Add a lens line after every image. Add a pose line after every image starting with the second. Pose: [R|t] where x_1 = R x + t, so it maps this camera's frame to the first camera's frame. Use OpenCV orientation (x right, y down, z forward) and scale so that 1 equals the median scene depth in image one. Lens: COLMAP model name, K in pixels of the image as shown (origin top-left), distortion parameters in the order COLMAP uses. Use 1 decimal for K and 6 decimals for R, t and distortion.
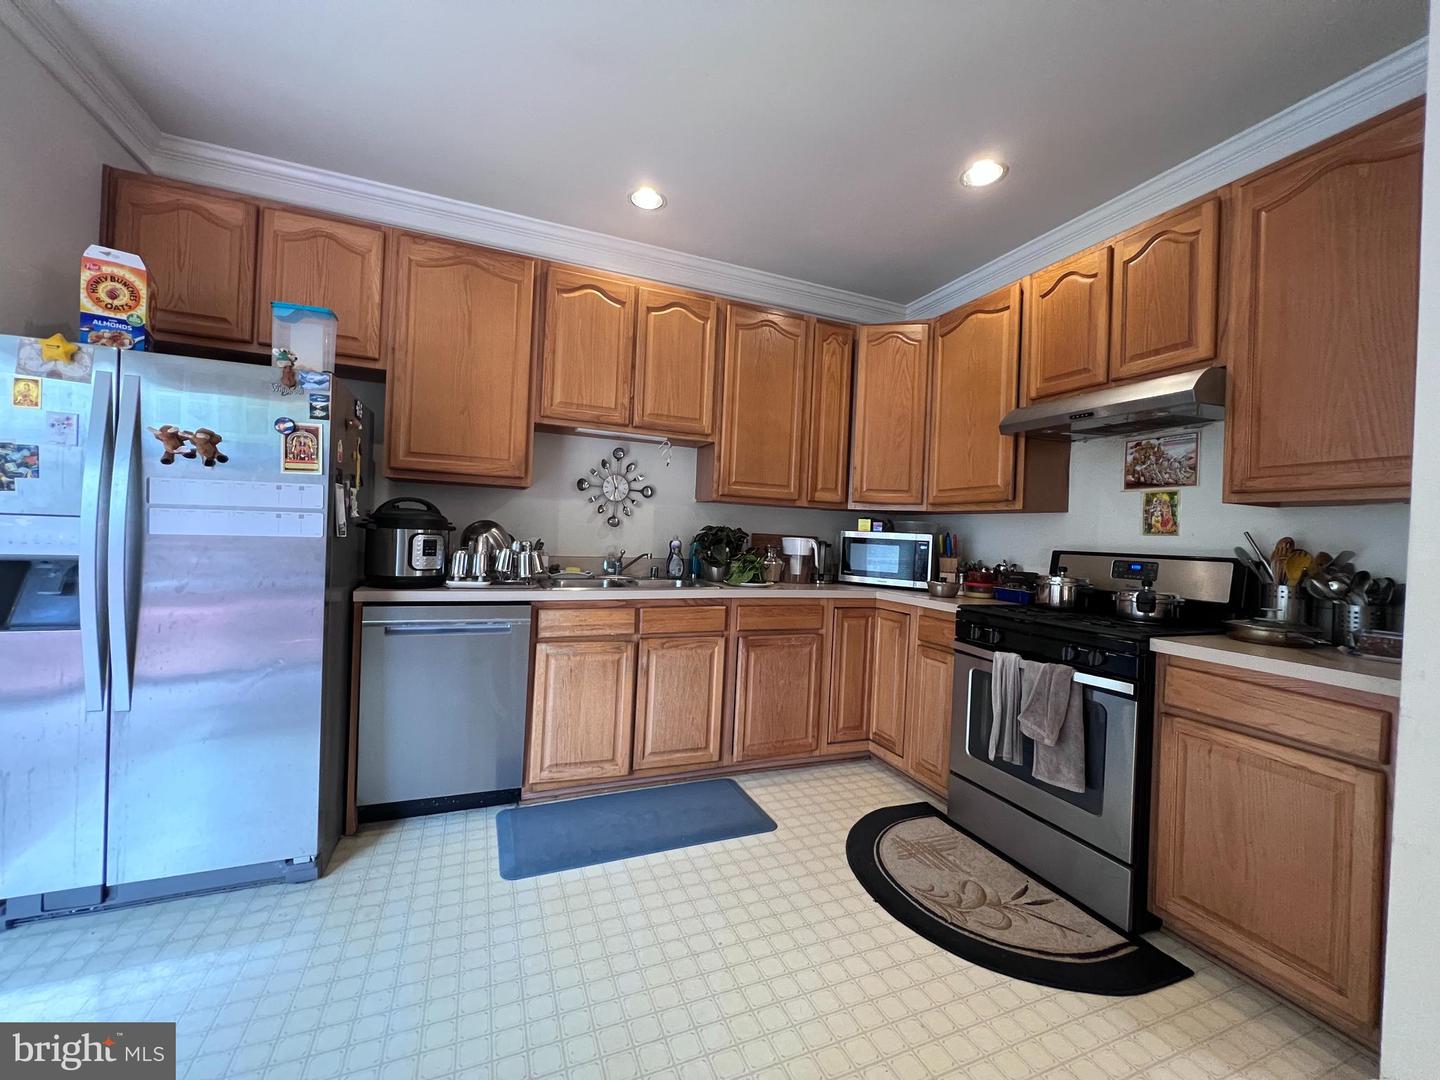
lens RADIAL K [[573.7, 0, 718.4], [0, 573.7, 533.0], [0, 0, 1]] dist [-0.000690, -0.000003]
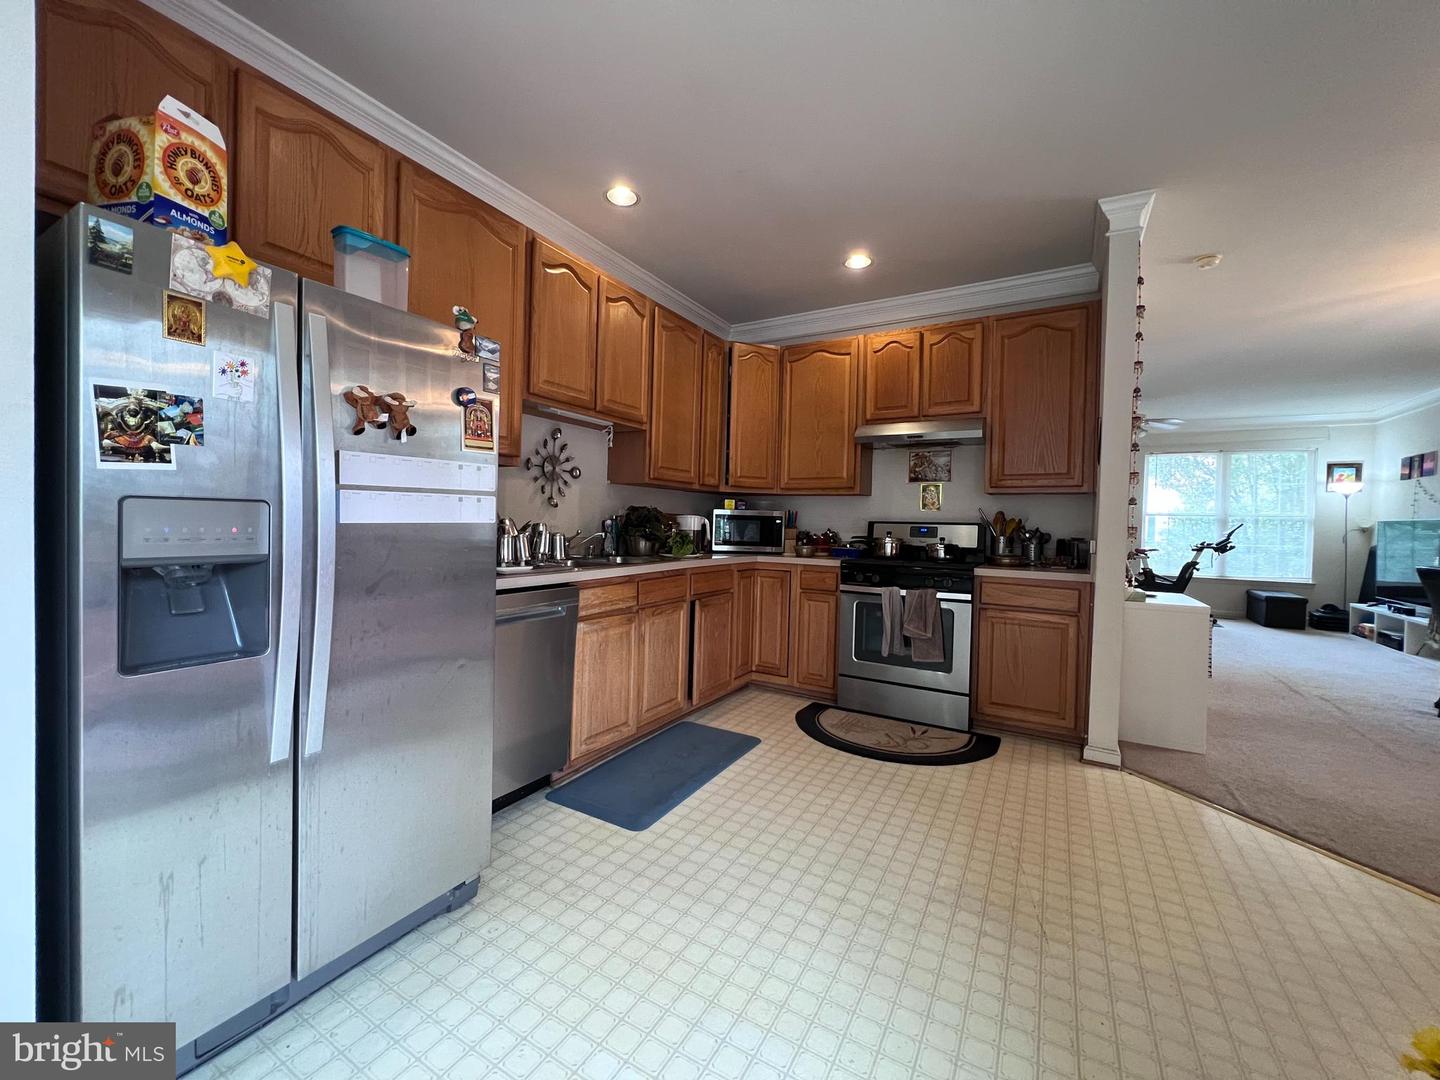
lens RADIAL K [[573.7, 0, 712.8], [0, 573.7, 532.2], [0, 0, 1]] dist [-0.000690, -0.000003]
pose [[0.797617, -0.033050, 0.602259, -0.752427], [0.009203, 0.999048, 0.042636, -0.010309], [-0.603095, -0.028465, 0.797162, 0.047893]]
